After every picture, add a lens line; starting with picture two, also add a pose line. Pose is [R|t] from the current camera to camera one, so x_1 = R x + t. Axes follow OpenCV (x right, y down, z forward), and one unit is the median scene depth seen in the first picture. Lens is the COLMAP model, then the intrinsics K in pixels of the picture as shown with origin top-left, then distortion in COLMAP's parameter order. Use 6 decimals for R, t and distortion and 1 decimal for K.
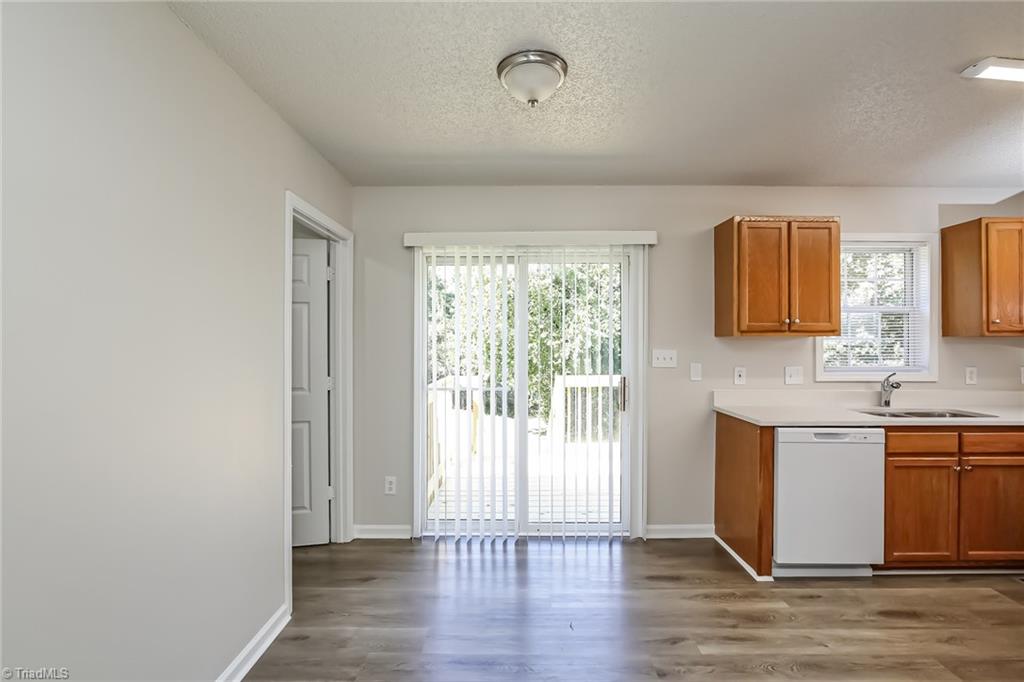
lens RADIAL K [[483.3, 0, 512.0], [0, 483.3, 341.0], [0, 0, 1]] dist [-0.000332, 0.000046]
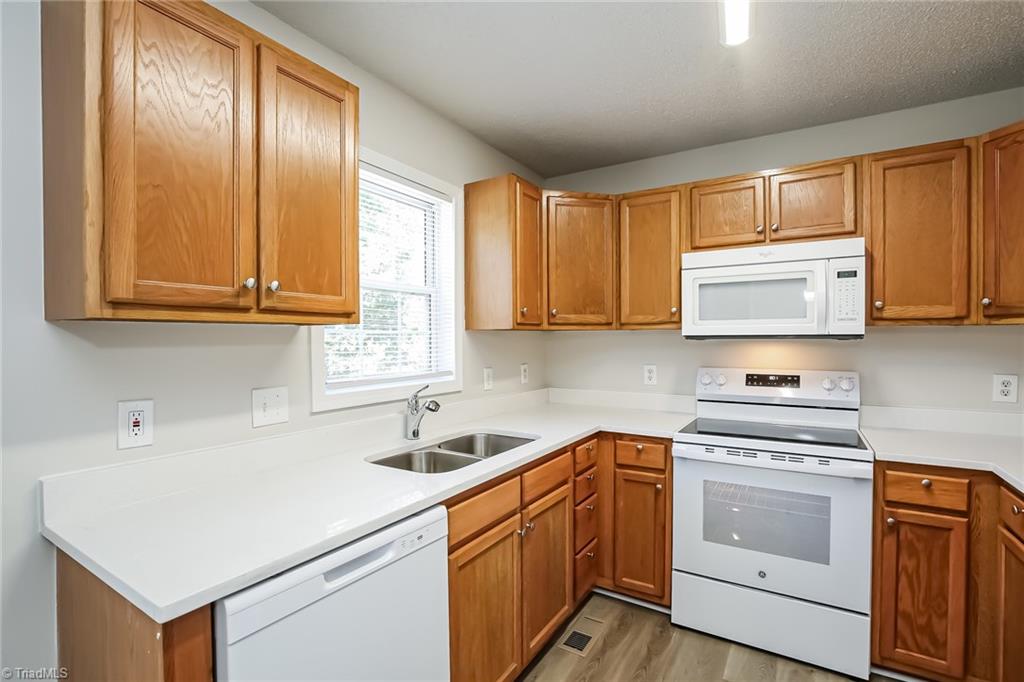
lens RADIAL K [[465.3, 0, 531.7], [0, 465.3, 346.5], [0, 0, 1]] dist [-0.032127, -0.000079]
pose [[0.507531, -0.017026, 0.861465, 0.352219], [0.001733, 0.999823, 0.018739, 0.004134], [-0.861632, -0.008018, 0.507471, 0.596345]]
